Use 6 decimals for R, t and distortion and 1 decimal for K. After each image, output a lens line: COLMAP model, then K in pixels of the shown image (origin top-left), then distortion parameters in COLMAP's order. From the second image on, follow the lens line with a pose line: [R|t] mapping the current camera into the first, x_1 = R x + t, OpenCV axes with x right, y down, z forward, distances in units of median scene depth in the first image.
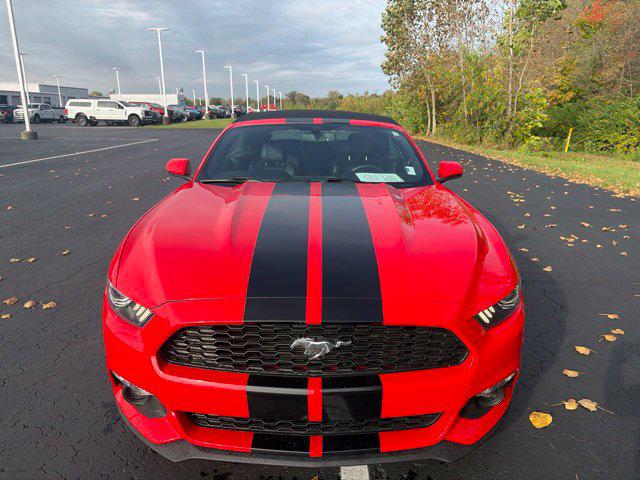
lens RADIAL K [[487.6, 0, 321.1], [0, 487.6, 239.8], [0, 0, 1]] dist [0.043103, -0.039074]
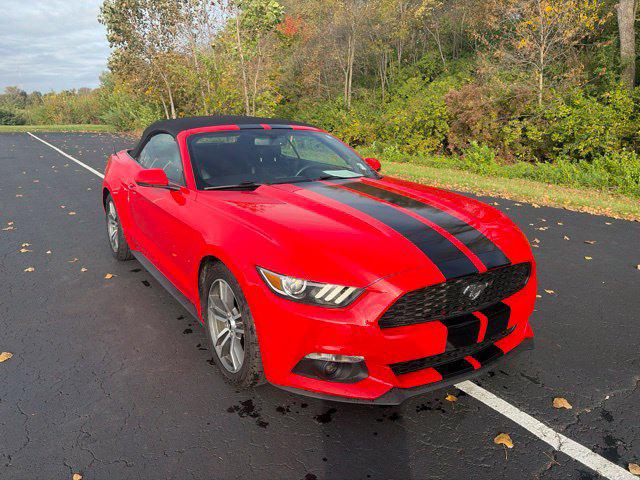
lens RADIAL K [[487.6, 0, 321.7], [0, 487.6, 240.8], [0, 0, 1]] dist [0.043103, -0.039074]
pose [[0.843317, -0.139658, 0.518952, -0.042465], [0.138463, 0.989507, 0.041284, -0.001549], [-0.519272, 0.037040, 0.853806, 0.001036]]
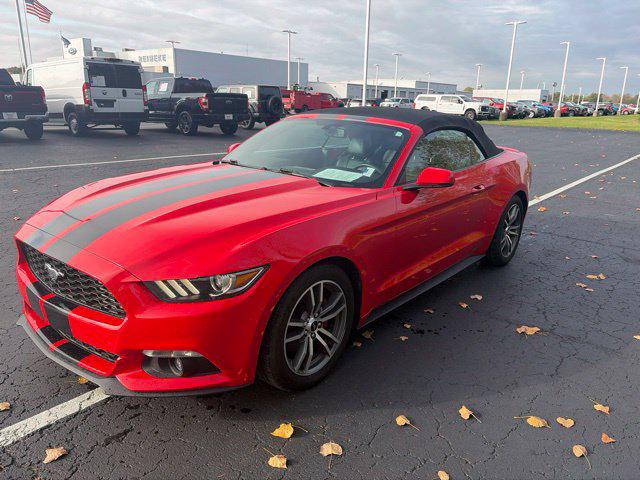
lens RADIAL K [[487.6, 0, 319.5], [0, 487.6, 238.0], [0, 0, 1]] dist [0.043103, -0.039074]
pose [[0.761799, 0.195253, -0.617688, 0.063169], [-0.191761, 0.978732, 0.072880, -0.005471], [0.618781, 0.062928, 0.783039, 0.016273]]
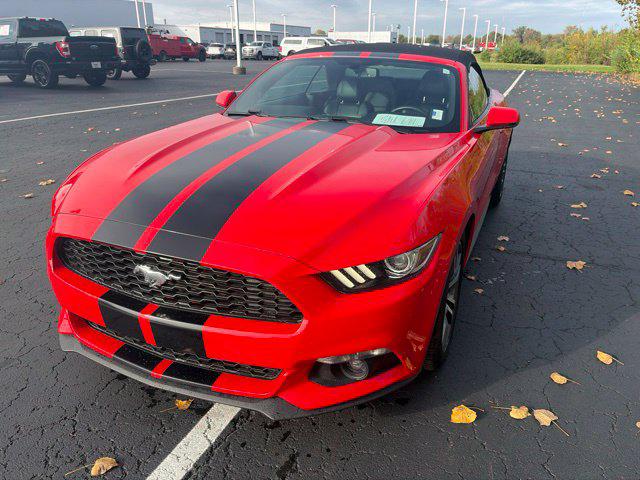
lens RADIAL K [[487.6, 0, 320.9], [0, 487.6, 241.4], [0, 0, 1]] dist [0.043103, -0.039074]
pose [[0.915024, 0.155424, -0.372255, 0.030403], [-0.111536, 0.984299, 0.136803, -0.001357], [0.387673, -0.083658, 0.917993, 0.008875]]
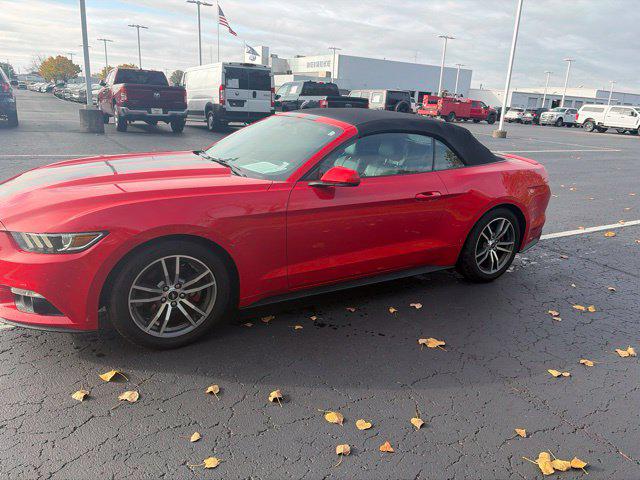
lens RADIAL K [[487.6, 0, 321.2], [0, 487.6, 237.5], [0, 0, 1]] dist [0.043103, -0.039074]
pose [[0.519204, 0.261038, -0.813810, 0.094744], [-0.273041, 0.952975, 0.131479, -0.013272], [0.809861, 0.153939, 0.566063, 0.043665]]
